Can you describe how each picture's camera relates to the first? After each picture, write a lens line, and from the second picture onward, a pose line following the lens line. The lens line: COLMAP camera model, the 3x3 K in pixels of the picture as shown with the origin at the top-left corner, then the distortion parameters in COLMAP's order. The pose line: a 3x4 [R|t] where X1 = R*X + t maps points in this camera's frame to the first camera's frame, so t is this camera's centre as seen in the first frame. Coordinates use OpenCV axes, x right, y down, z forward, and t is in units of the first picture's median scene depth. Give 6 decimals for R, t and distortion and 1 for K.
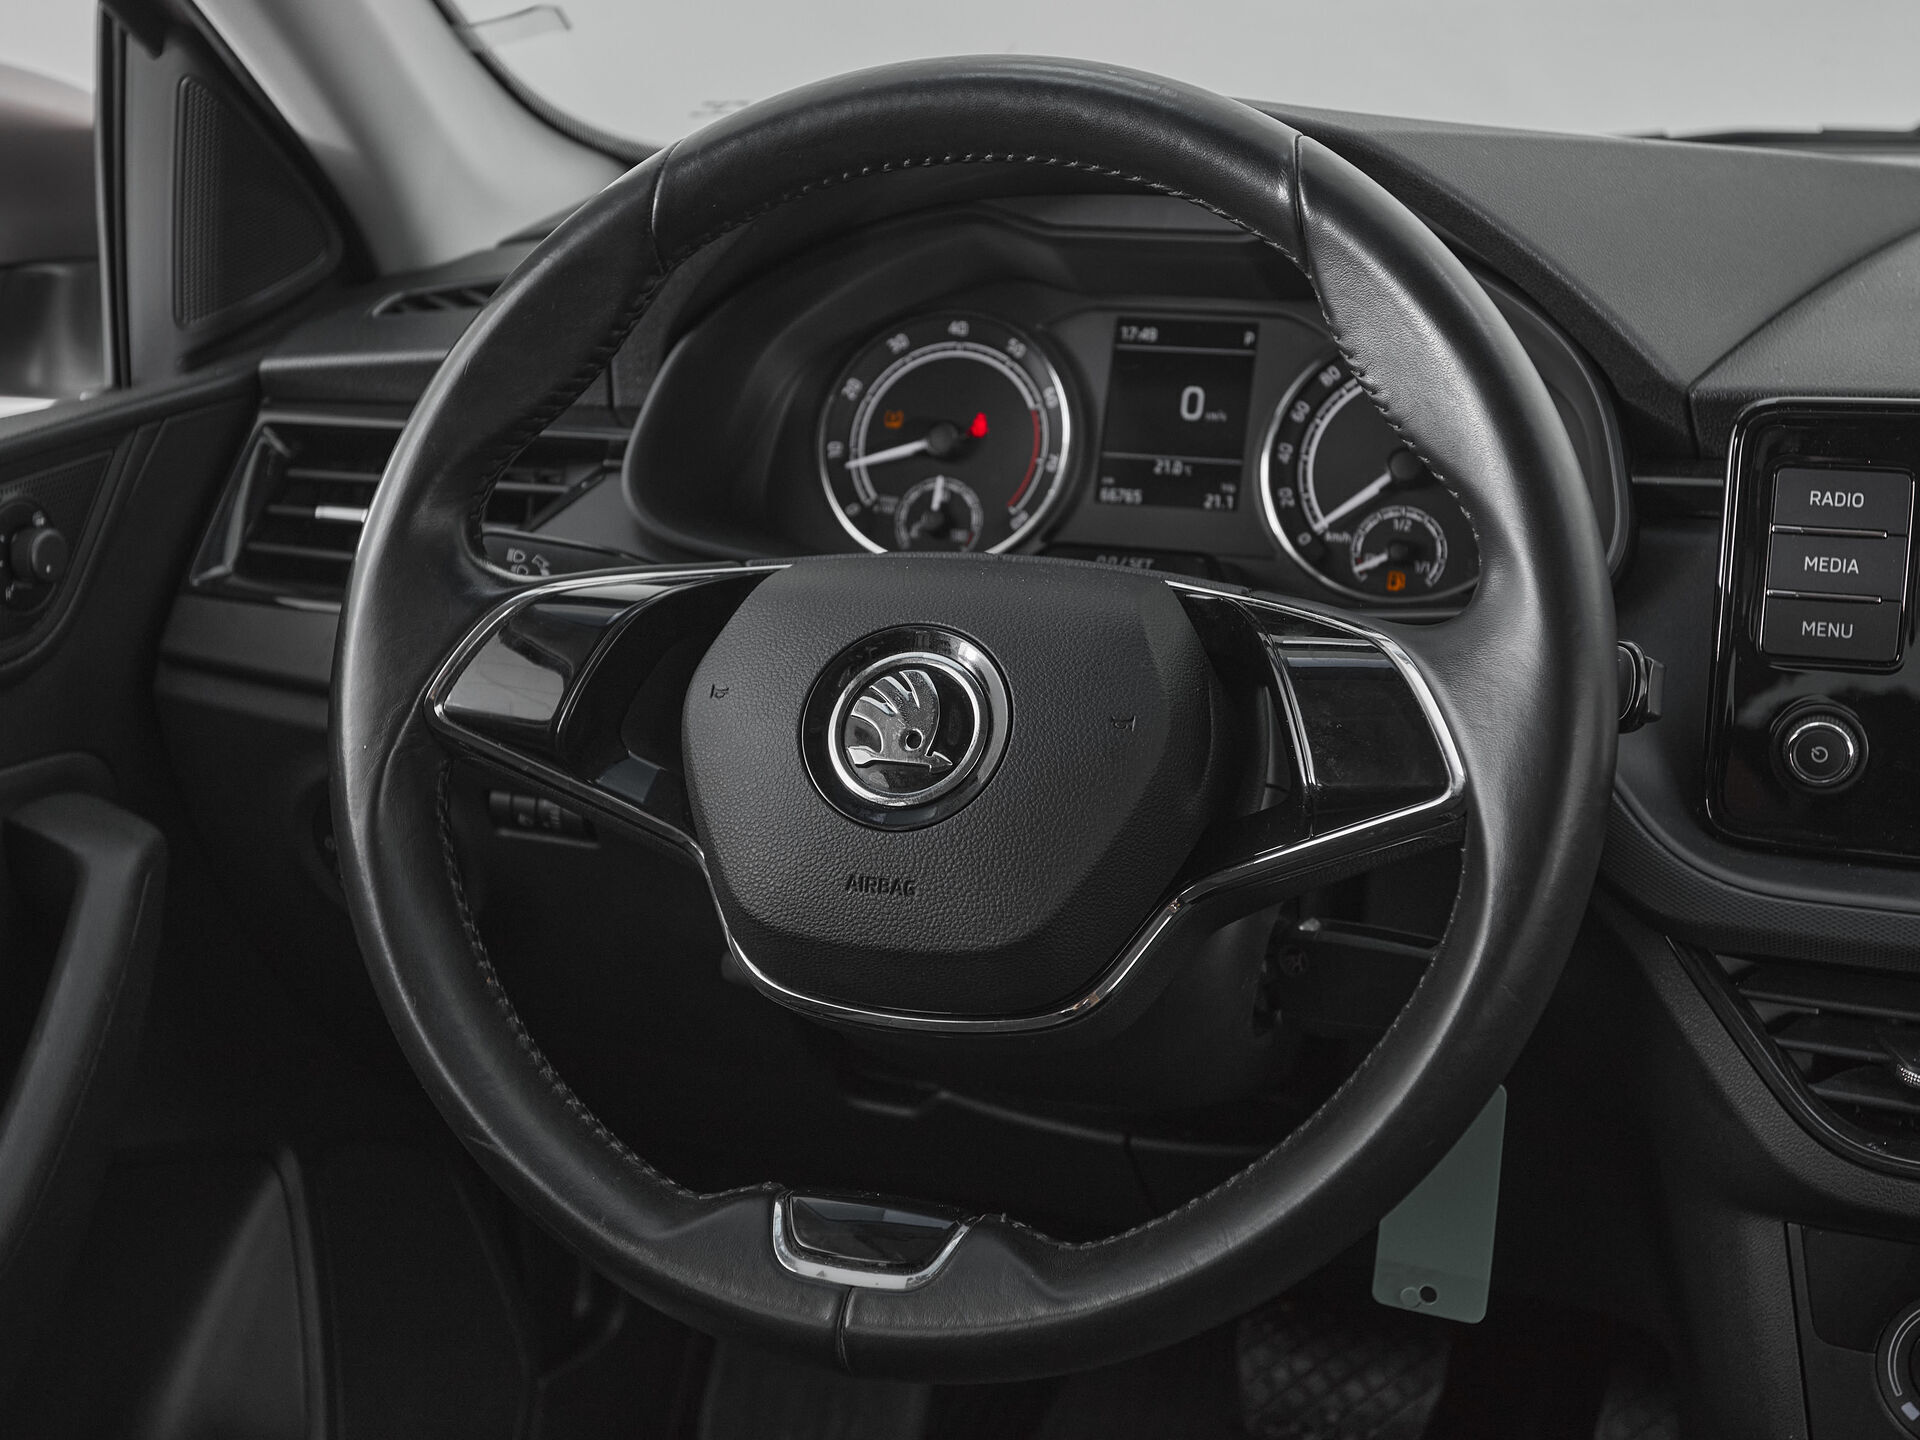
lens RADIAL K [[2534.3, 0, 960.0], [0, 2534.3, 720.0], [0, 0, 1]] dist [0.008425, 0.030691]
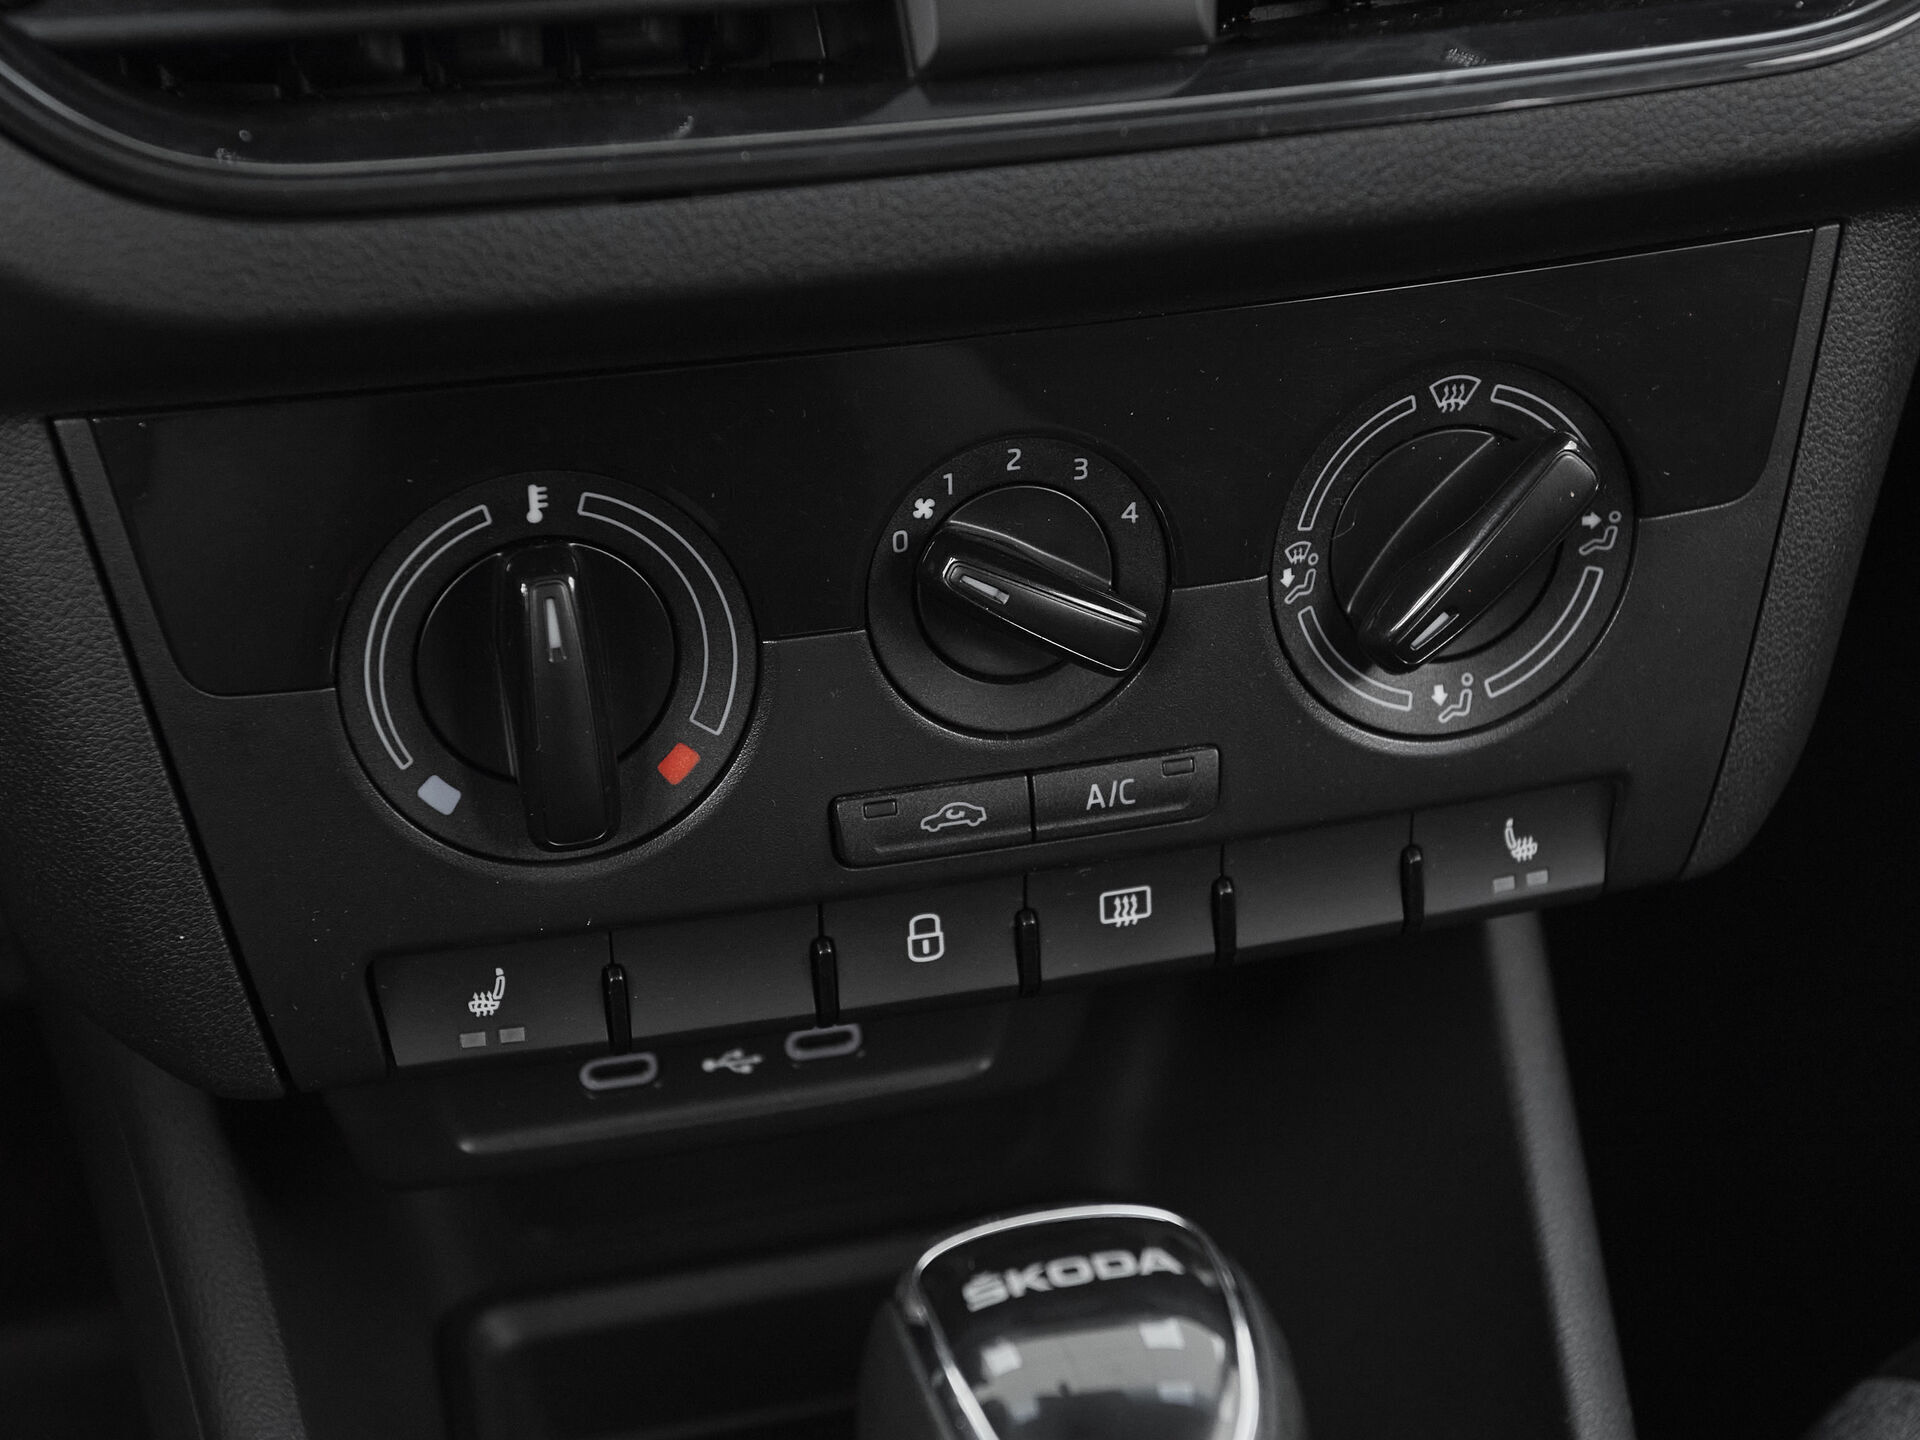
lens RADIAL K [[3141.3, 0, 894.2], [0, 3141.3, 685.3], [0, 0, 1]] dist [0.013476, 0.044836]
pose [[0.842479, -0.275770, 0.462796, 0.195386], [0.146515, 0.943957, 0.295766, 0.110802], [-0.518423, -0.181370, 0.835669, 0.518150]]
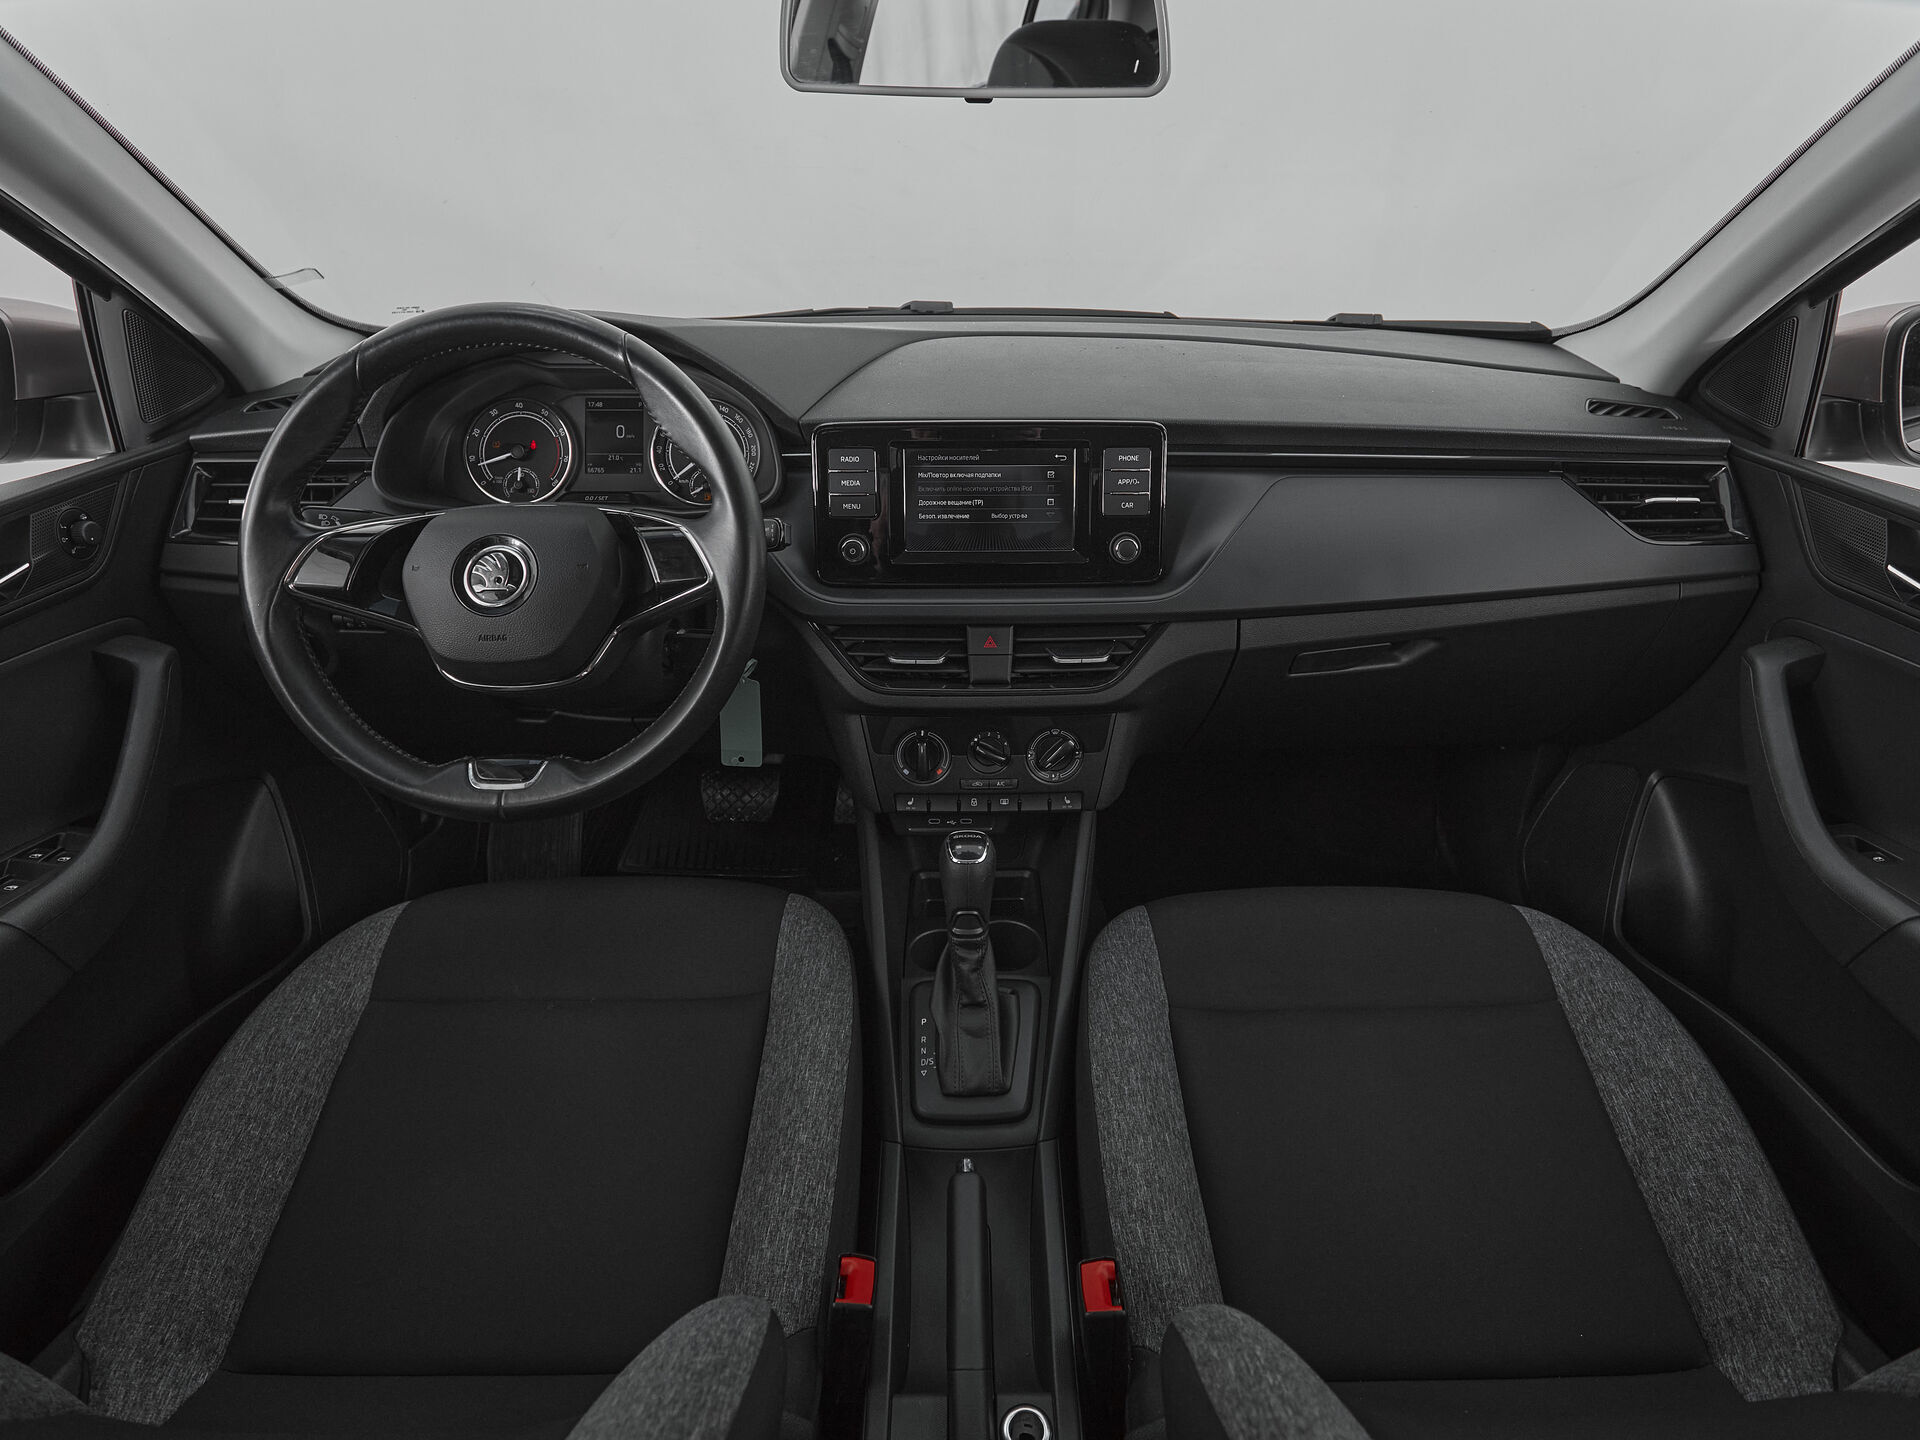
lens RADIAL K [[1033.0, 0, 959.6], [0, 1033.0, 662.0], [0, 0, 1]] dist [-0.003661, -0.001900]
pose [[0.943791, -0.125269, 0.305886, 0.077520], [0.086415, 0.986730, 0.137465, -0.011670], [-0.319047, -0.103305, 0.942092, -0.121508]]
